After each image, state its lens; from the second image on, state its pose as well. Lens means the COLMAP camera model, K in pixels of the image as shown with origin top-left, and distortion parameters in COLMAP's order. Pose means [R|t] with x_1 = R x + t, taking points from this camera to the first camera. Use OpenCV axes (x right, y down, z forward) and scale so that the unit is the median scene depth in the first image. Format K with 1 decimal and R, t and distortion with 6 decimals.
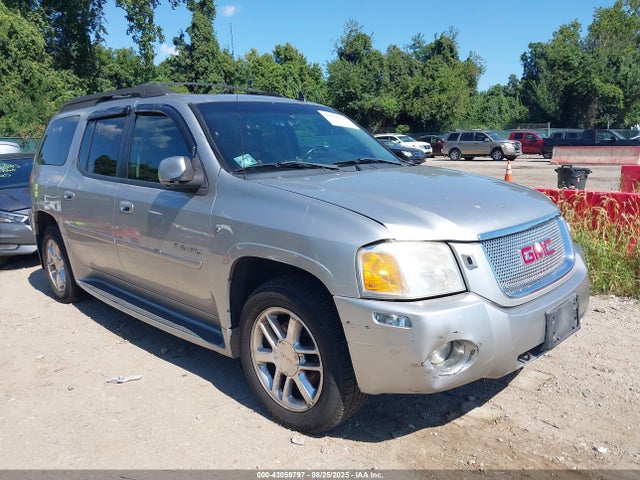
lens RADIAL K [[515.9, 0, 320.6], [0, 515.9, 240.0], [0, 0, 1]] dist [0.015229, -0.022233]
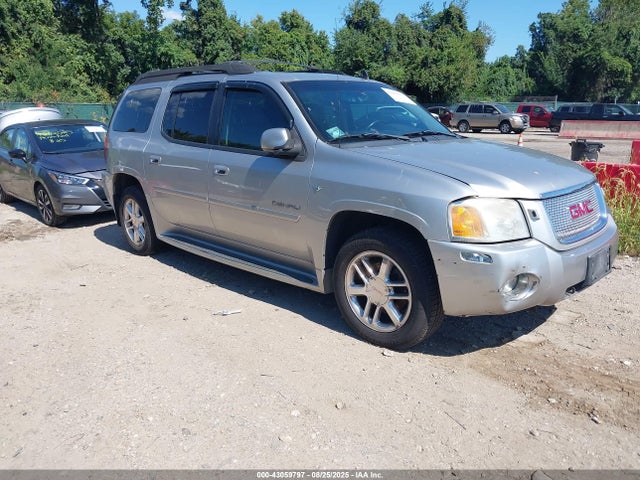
lens RADIAL K [[515.9, 0, 318.9], [0, 515.9, 240.4], [0, 0, 1]] dist [0.015229, -0.022233]
pose [[0.999867, 0.016314, -0.000338, -0.137350], [-0.016268, 0.998213, 0.057495, 0.022344], [0.001276, -0.057482, 0.998346, -0.164054]]
